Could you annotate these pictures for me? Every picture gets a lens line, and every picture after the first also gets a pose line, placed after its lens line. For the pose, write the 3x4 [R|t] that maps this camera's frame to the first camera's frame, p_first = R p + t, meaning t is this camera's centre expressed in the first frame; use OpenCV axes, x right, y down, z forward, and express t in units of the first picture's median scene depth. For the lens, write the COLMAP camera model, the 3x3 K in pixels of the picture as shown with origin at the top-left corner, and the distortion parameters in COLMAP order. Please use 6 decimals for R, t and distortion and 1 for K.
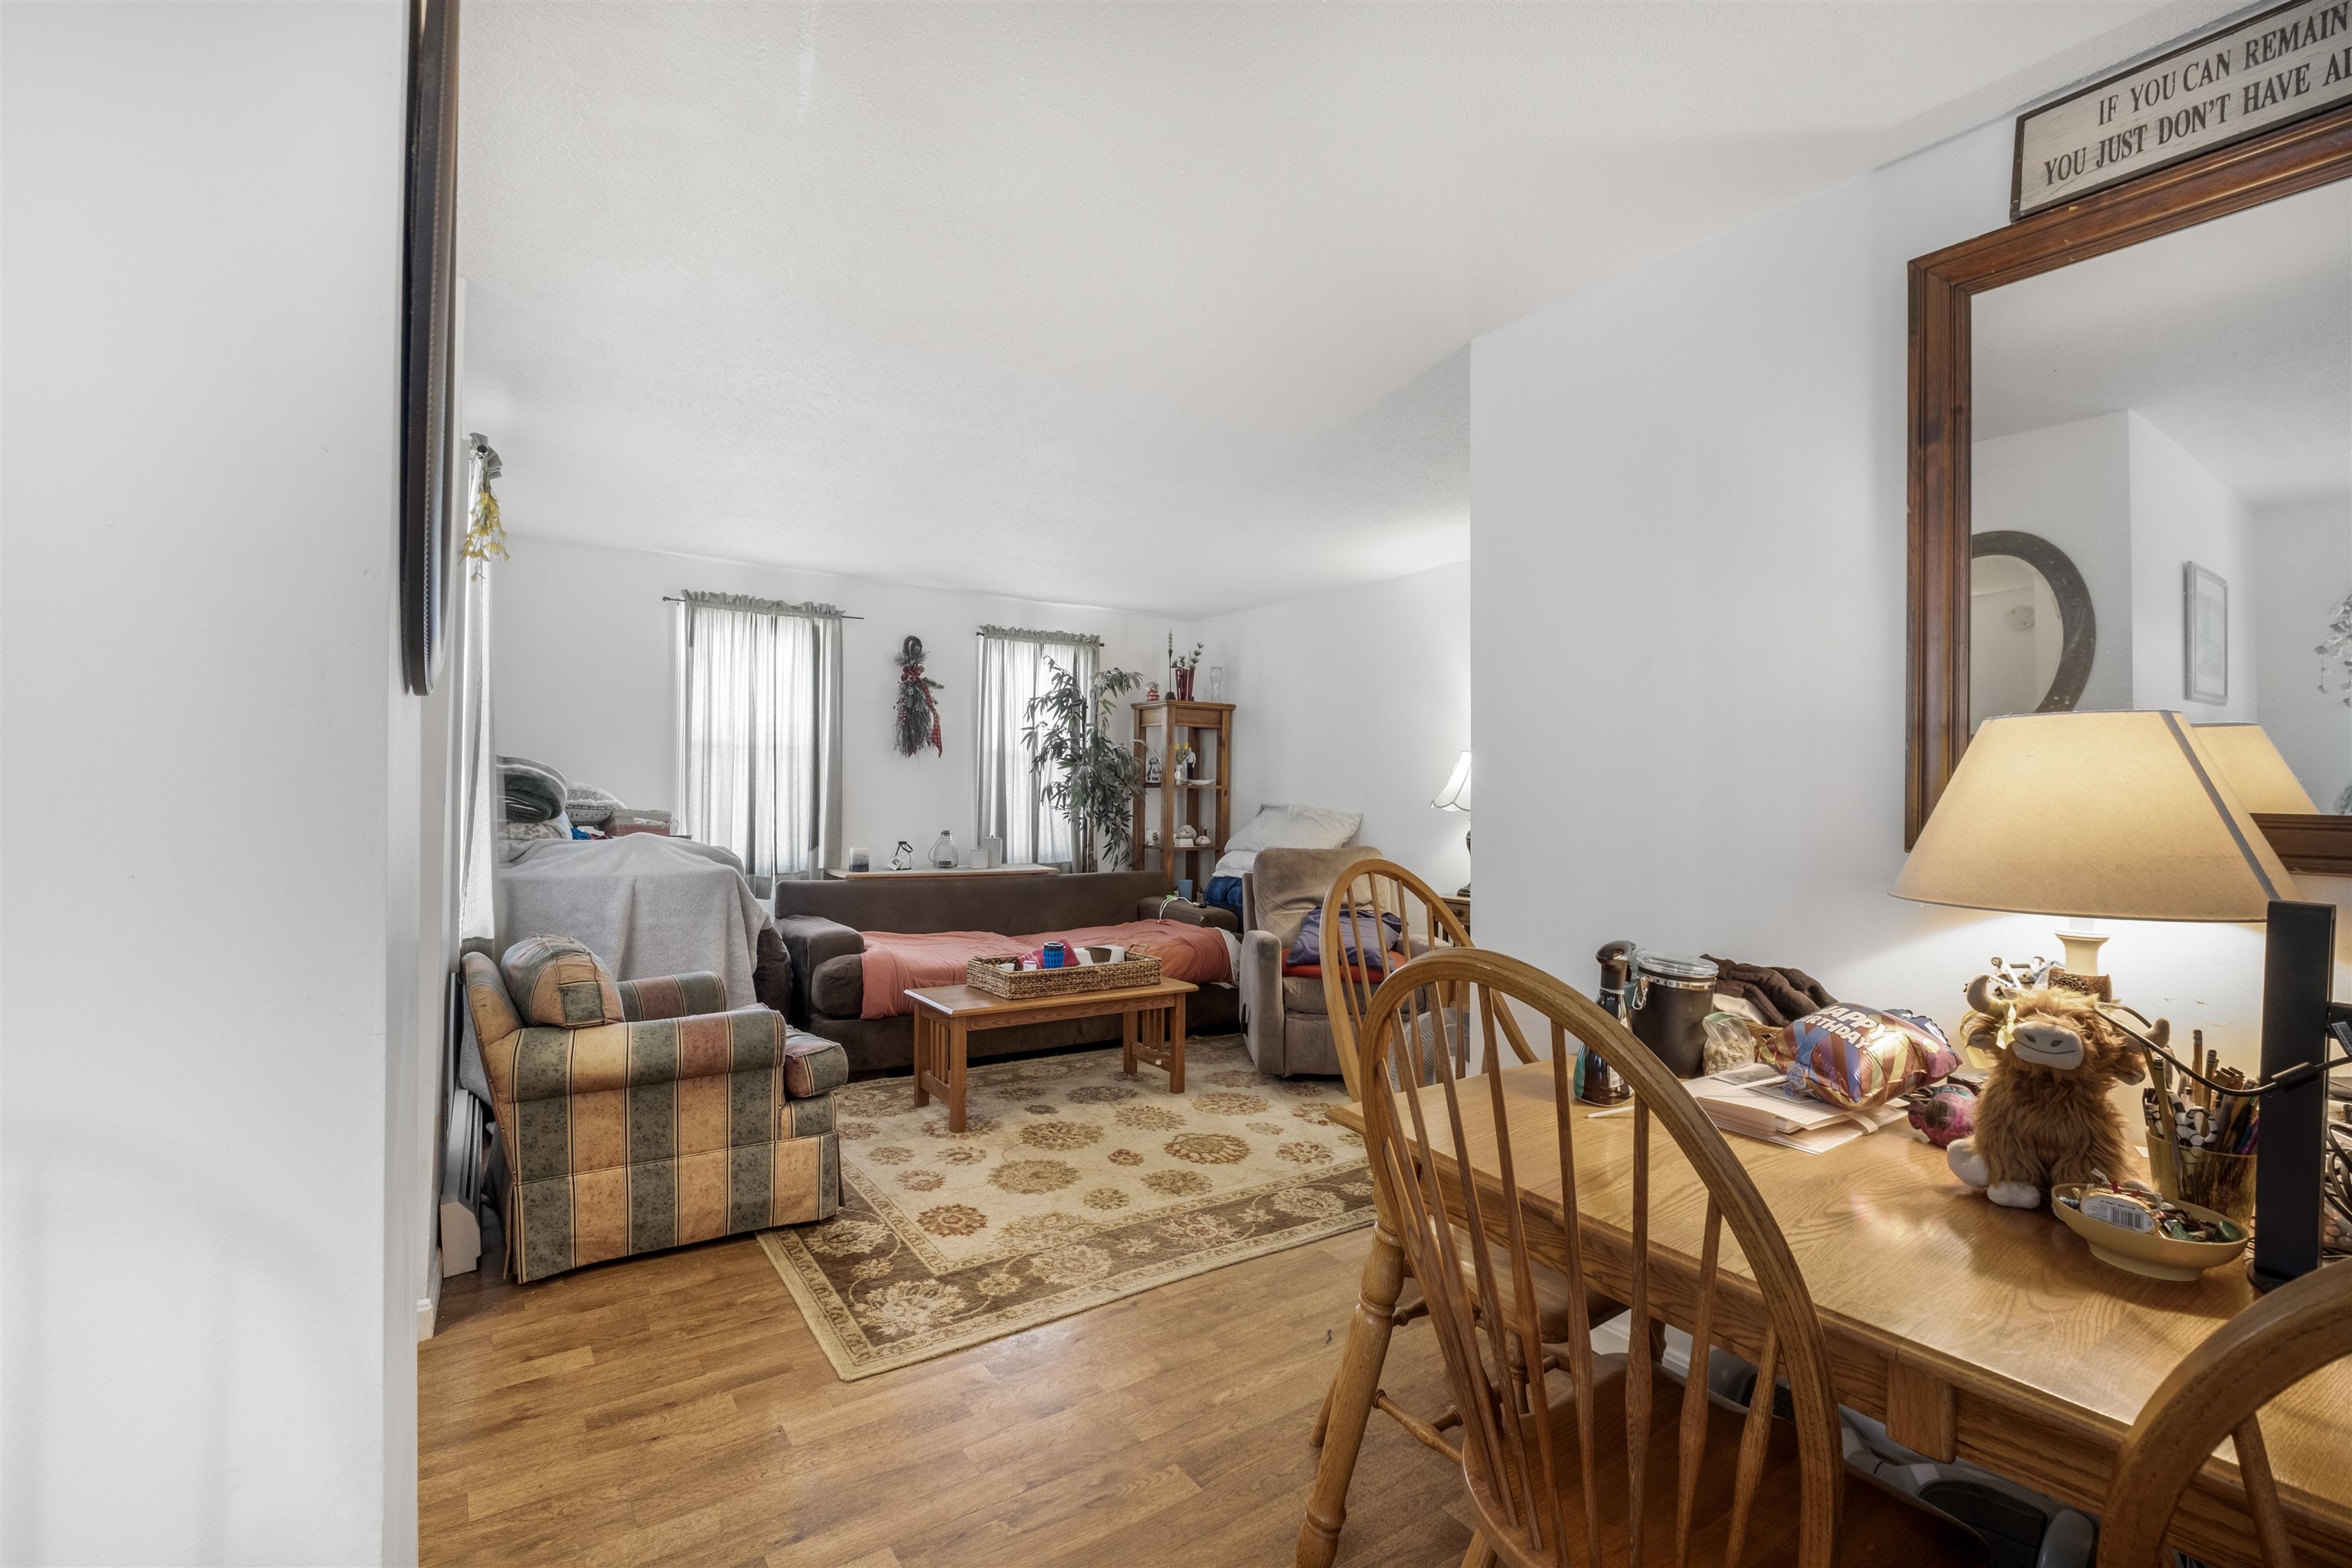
lens RADIAL K [[1044.2, 0, 1176.0], [0, 1044.2, 784.0], [0, 0, 1]] dist [-0.000873, -0.000752]
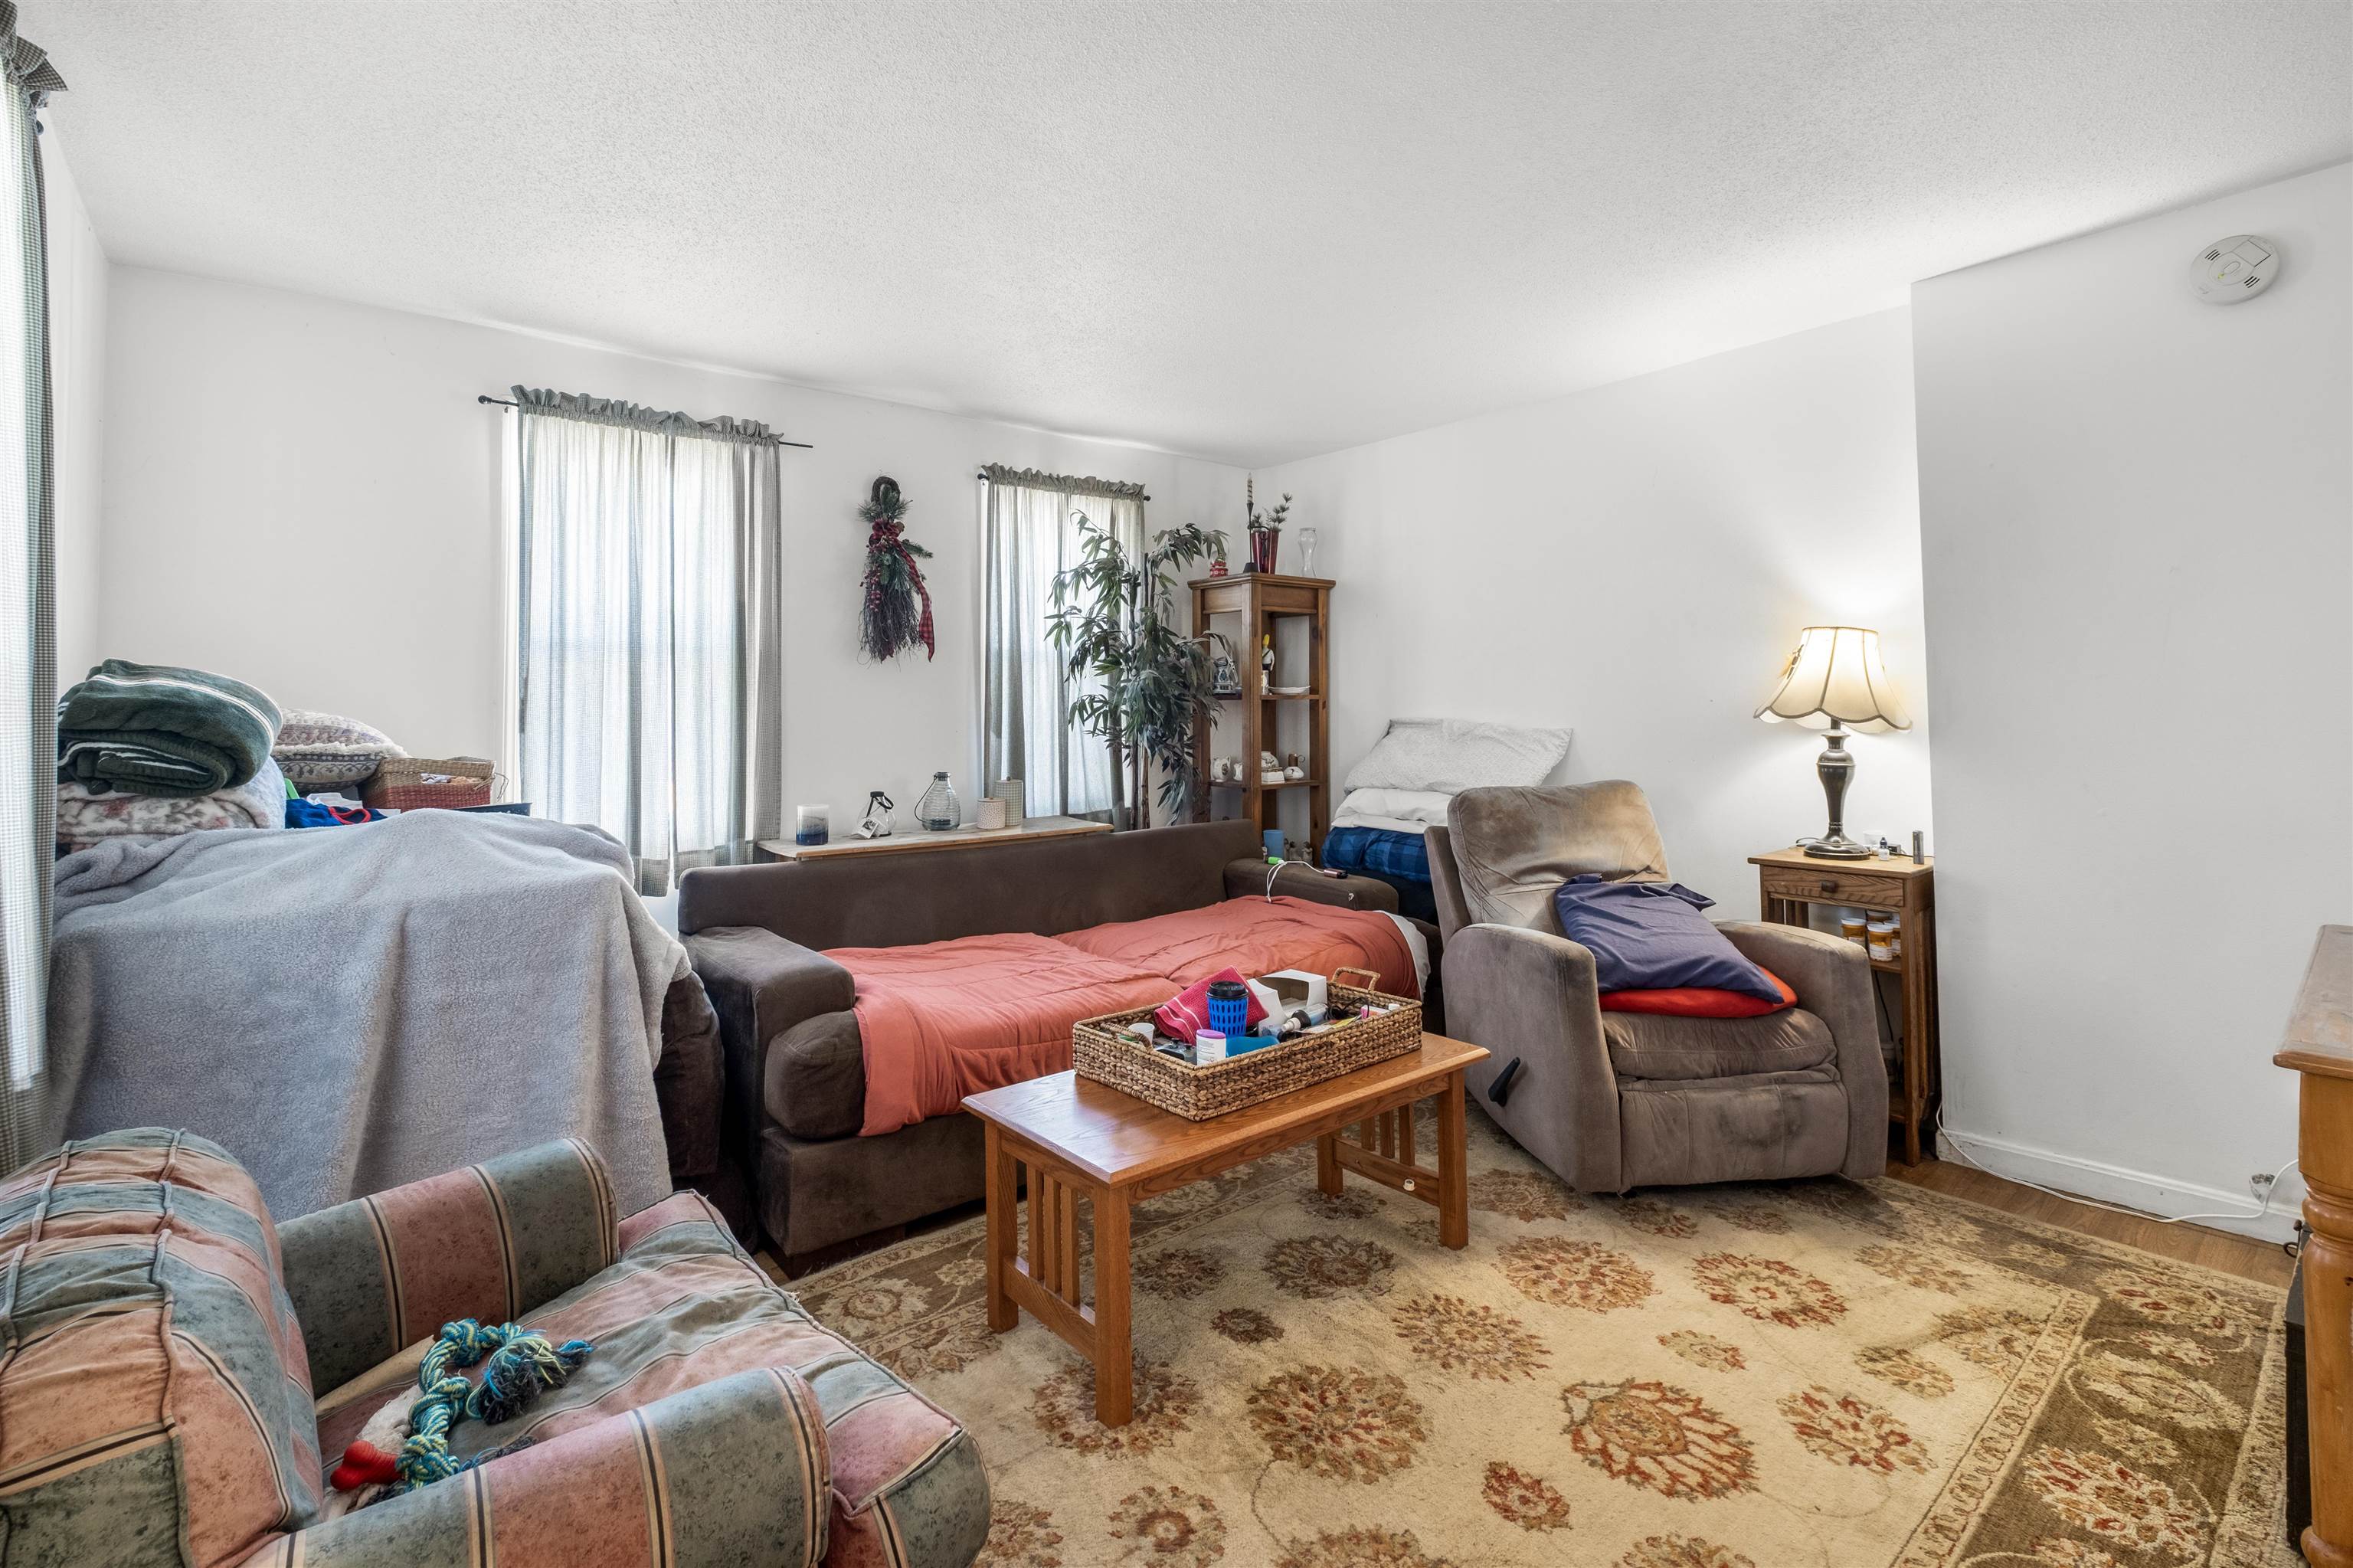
lens RADIAL K [[1082.2, 0, 1171.2], [0, 1082.2, 657.6], [0, 0, 1]] dist [0.000622, -0.000841]
pose [[0.994900, -0.020841, 0.098694, -0.159694], [0.024603, 0.999010, -0.037056, 0.001432], [-0.097824, 0.039295, 0.994428, 0.347118]]
